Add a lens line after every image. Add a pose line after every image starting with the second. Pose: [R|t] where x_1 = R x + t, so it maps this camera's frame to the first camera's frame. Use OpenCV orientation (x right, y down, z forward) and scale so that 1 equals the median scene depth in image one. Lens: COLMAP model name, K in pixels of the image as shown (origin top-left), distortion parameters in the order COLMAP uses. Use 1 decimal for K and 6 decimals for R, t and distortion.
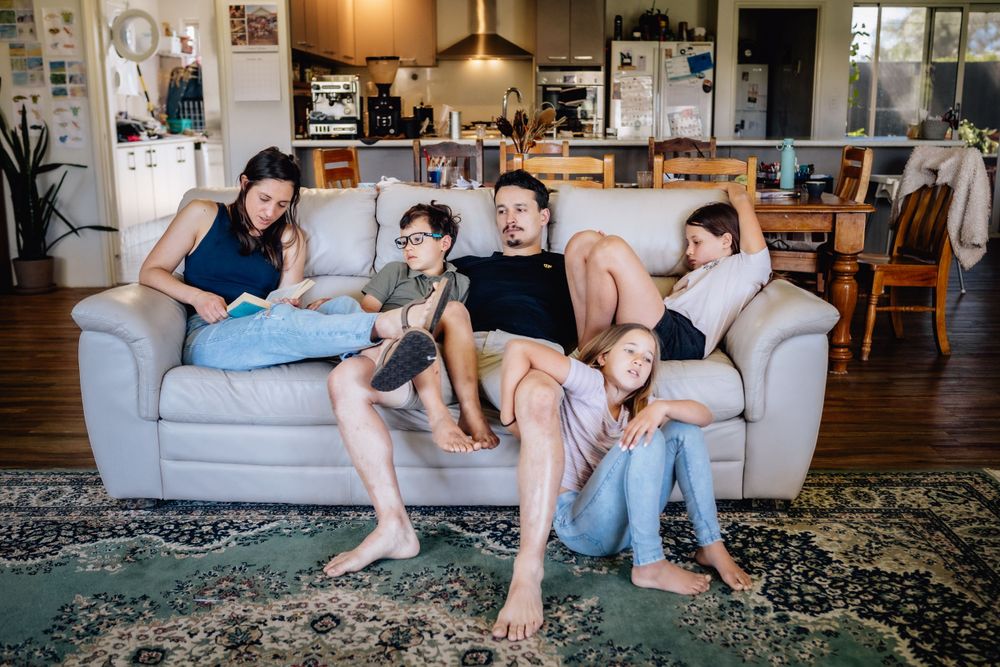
lens RADIAL K [[995.2, 0, 500.0], [0, 995.2, 333.5], [0, 0, 1]] dist [-0.009230, -0.005008]
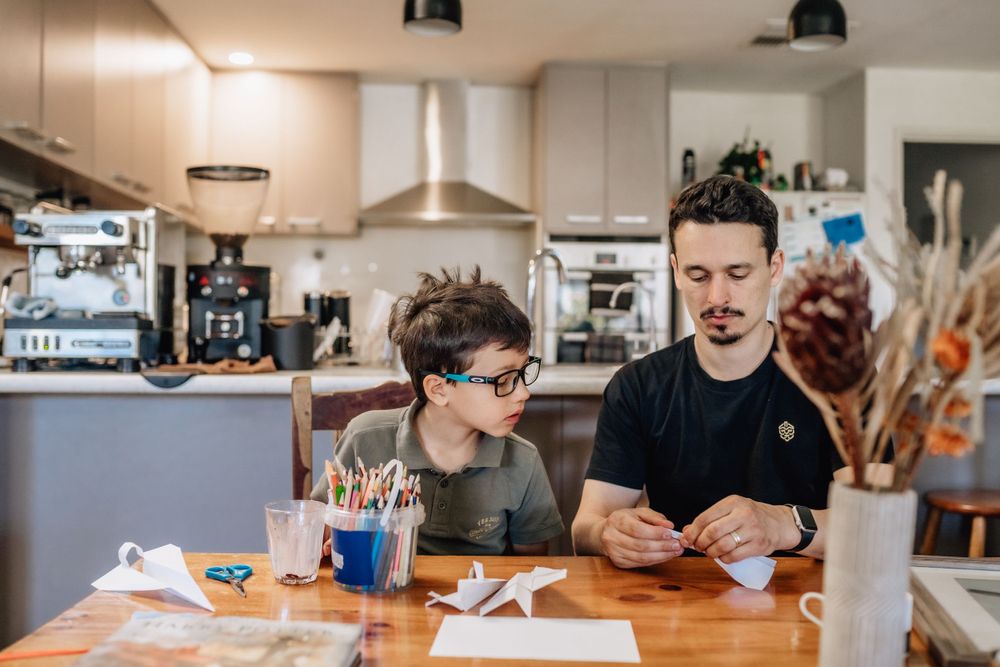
lens RADIAL K [[1539.1, 0, 500.0], [0, 1539.1, 333.5], [0, 0, 1]] dist [-0.035746, -0.048370]
pose [[0.999441, 0.009564, 0.032046, -0.027771], [-0.002616, 0.977660, -0.210178, -0.083364], [-0.033341, 0.209977, 0.977138, 0.405769]]
